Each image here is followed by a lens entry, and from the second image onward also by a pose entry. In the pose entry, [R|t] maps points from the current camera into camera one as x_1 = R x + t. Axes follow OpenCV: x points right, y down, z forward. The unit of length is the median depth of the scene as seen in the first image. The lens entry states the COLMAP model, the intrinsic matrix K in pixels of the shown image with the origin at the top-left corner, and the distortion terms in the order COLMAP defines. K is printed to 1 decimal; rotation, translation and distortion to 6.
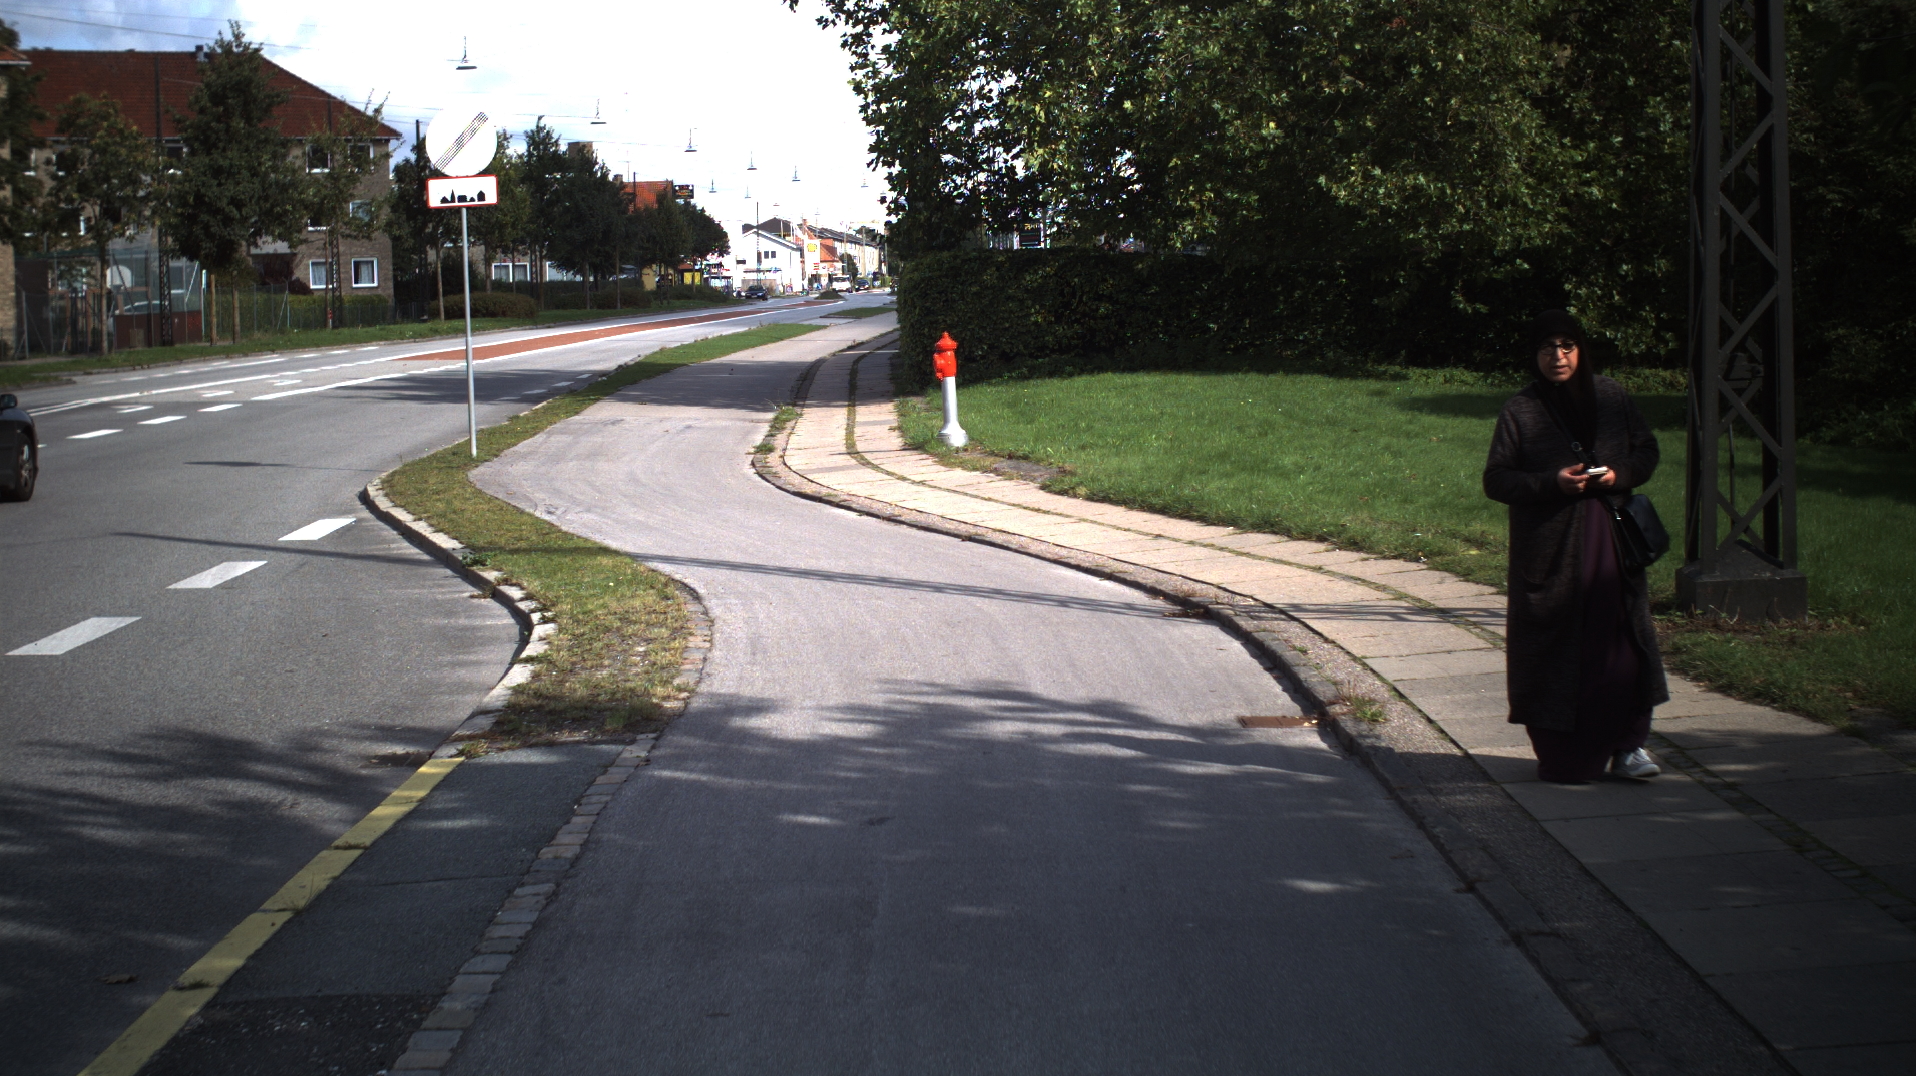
lens RADIAL K [[3224.0, 0, 958.0], [0, 3224.0, 538.0], [0, 0, 1]] dist [-0.264628, 0.110891]
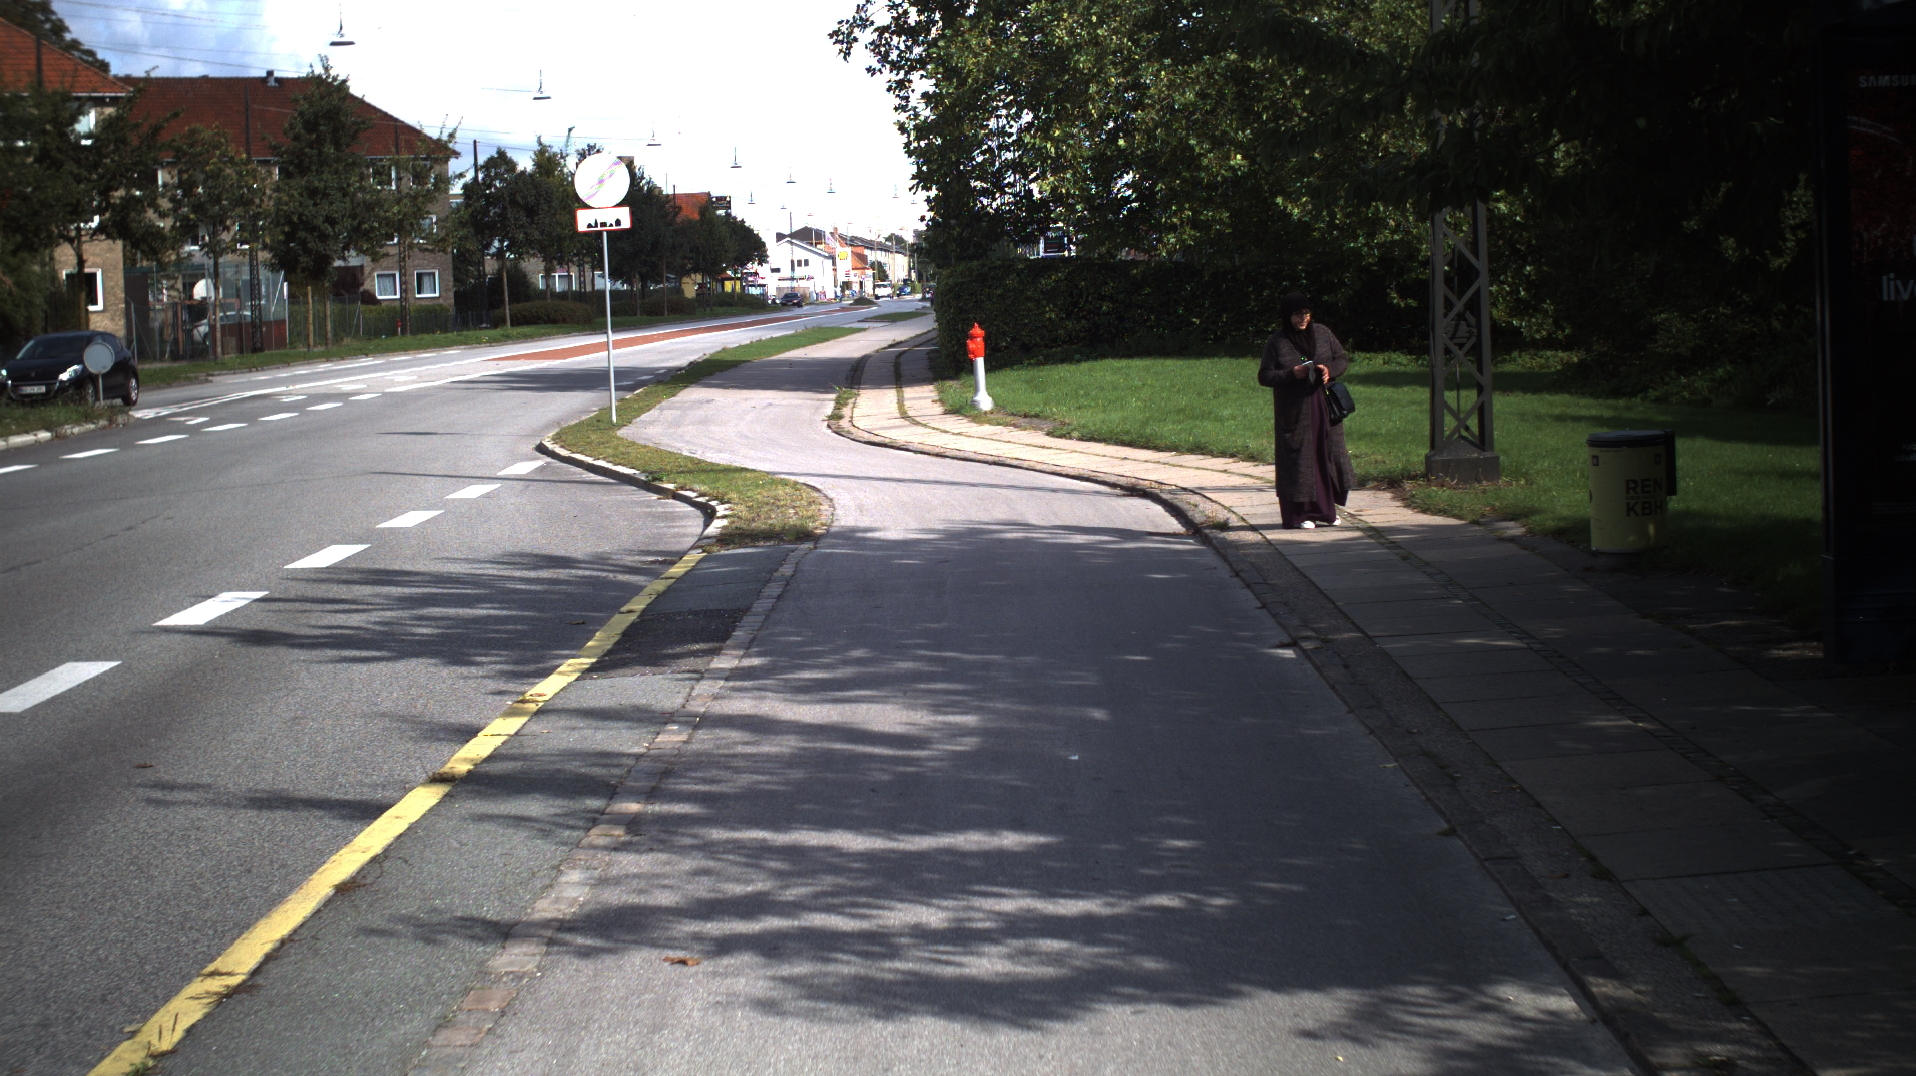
lens RADIAL K [[3224.0, 0, 958.0], [0, 3224.0, 538.0], [0, 0, 1]] dist [-0.264628, 0.110891]
pose [[0.999912, -0.009010, -0.009708, 0.000541], [0.008992, 0.999958, -0.001960, 0.017826], [0.009725, 0.001873, 0.999951, -0.214152]]
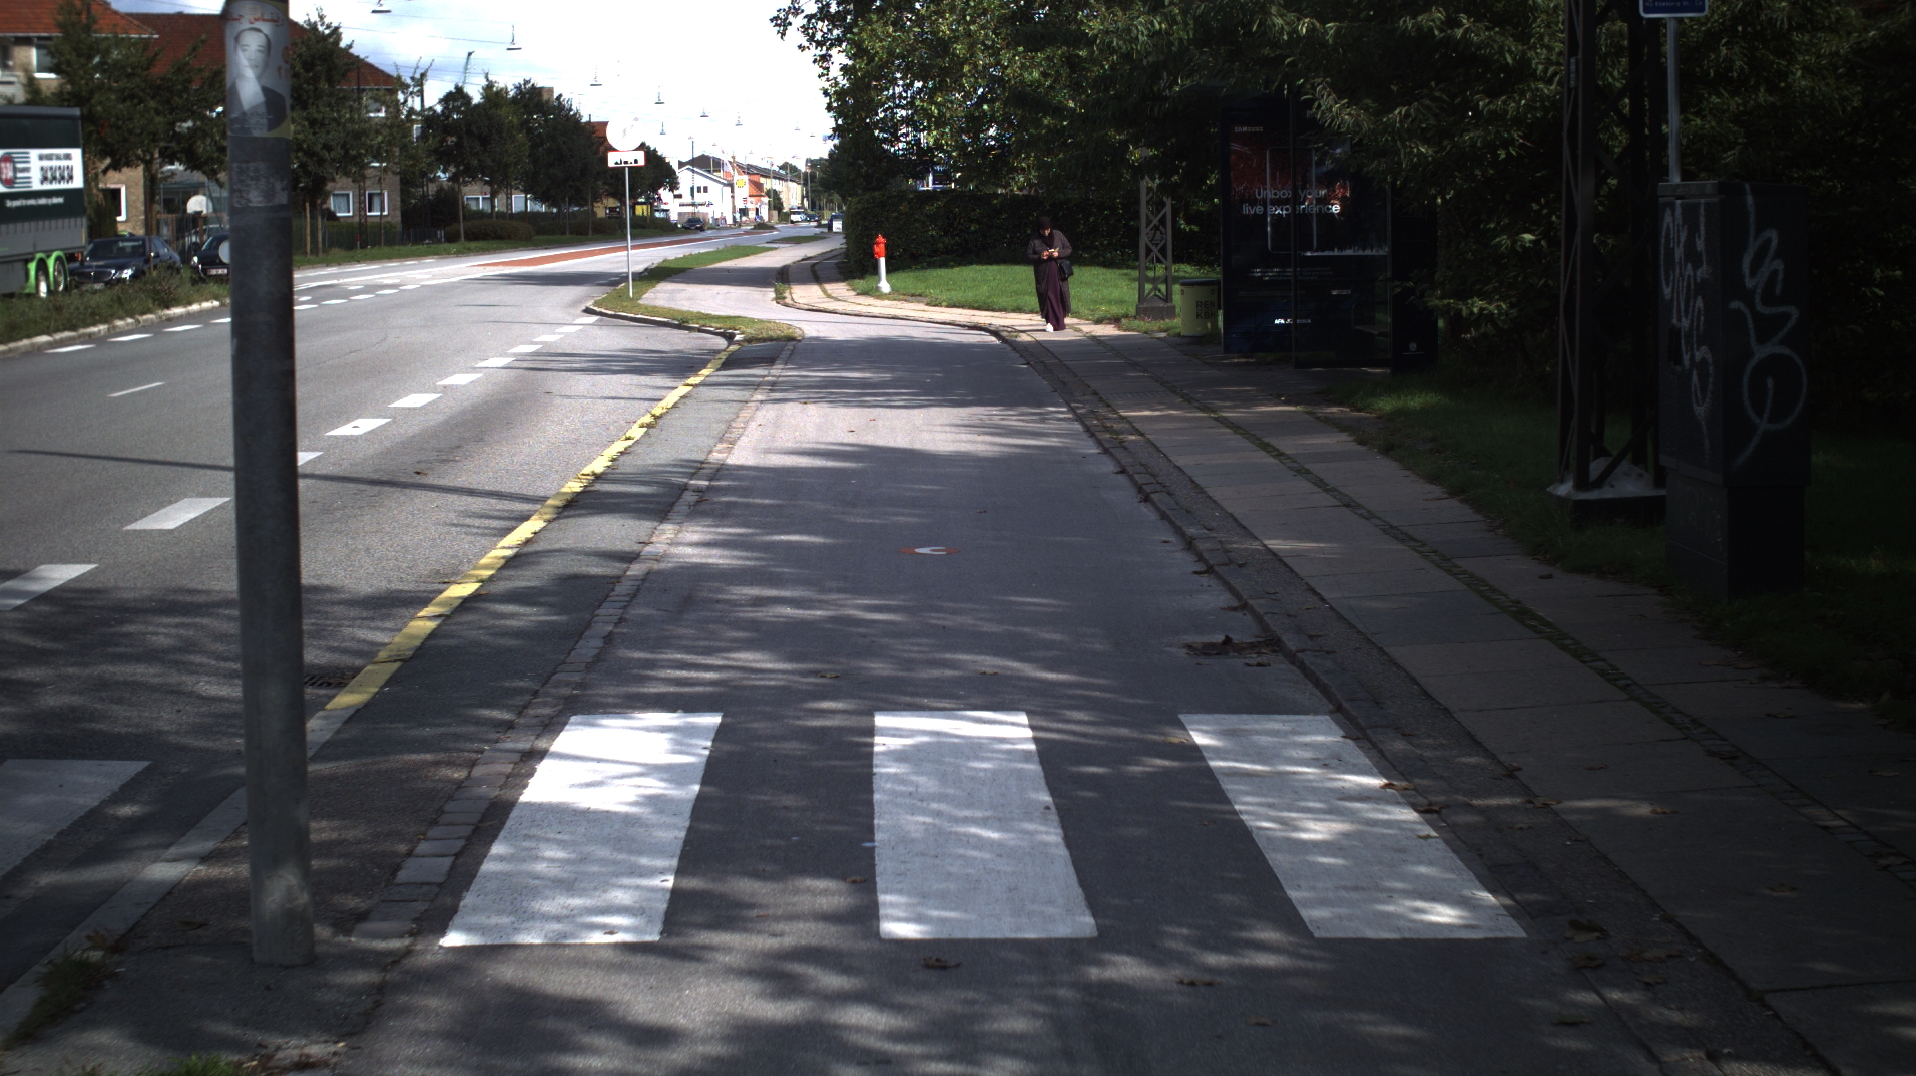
lens RADIAL K [[3224.0, 0, 958.0], [0, 3224.0, 538.0], [0, 0, 1]] dist [-0.264628, 0.110891]
pose [[0.999641, 0.007019, 0.025846, -0.003881], [-0.007529, 0.999778, 0.019696, 0.054905], [-0.025702, -0.019884, 0.999472, -0.642068]]
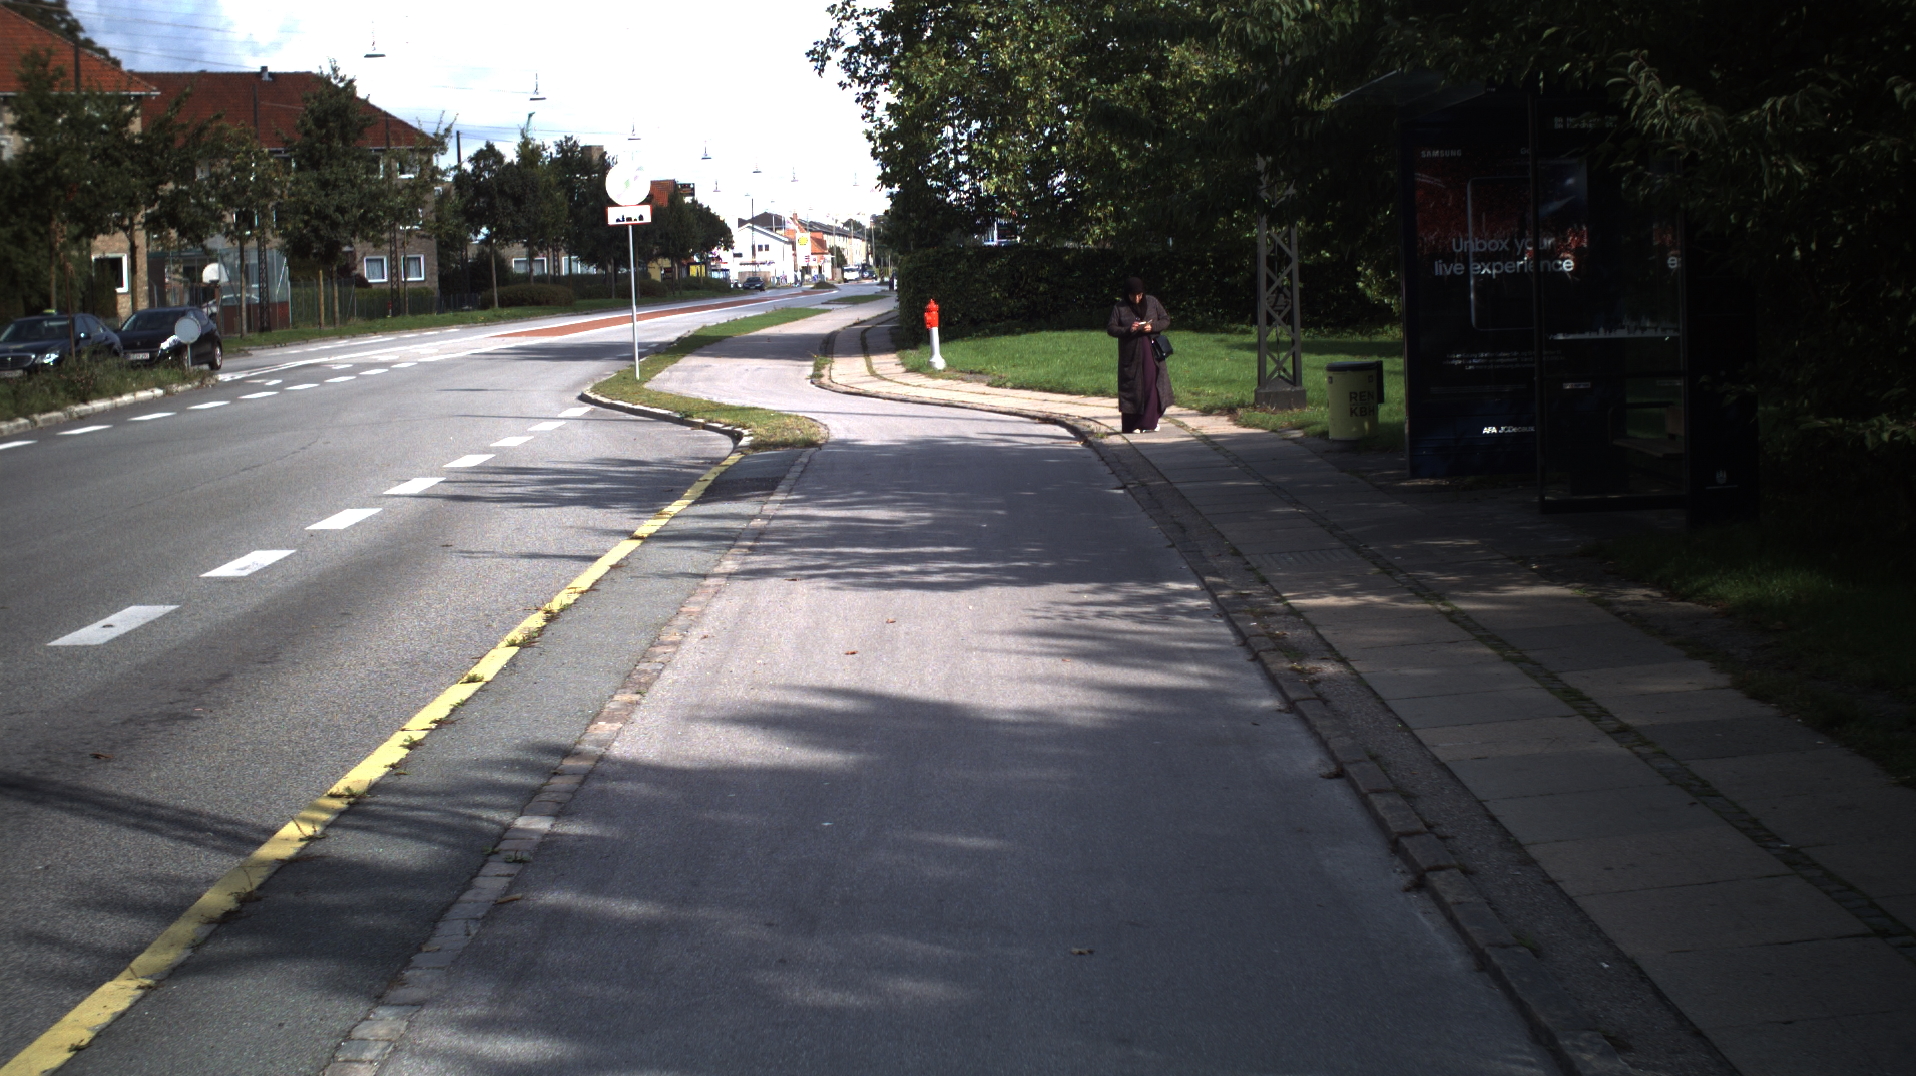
lens RADIAL K [[3224.0, 0, 958.0], [0, 3224.0, 538.0], [0, 0, 1]] dist [-0.264628, 0.110891]
pose [[0.999953, -0.008949, 0.003634, 0.001646], [0.008939, 0.999956, 0.002881, 0.035432], [-0.003660, -0.002848, 0.999989, -0.427953]]
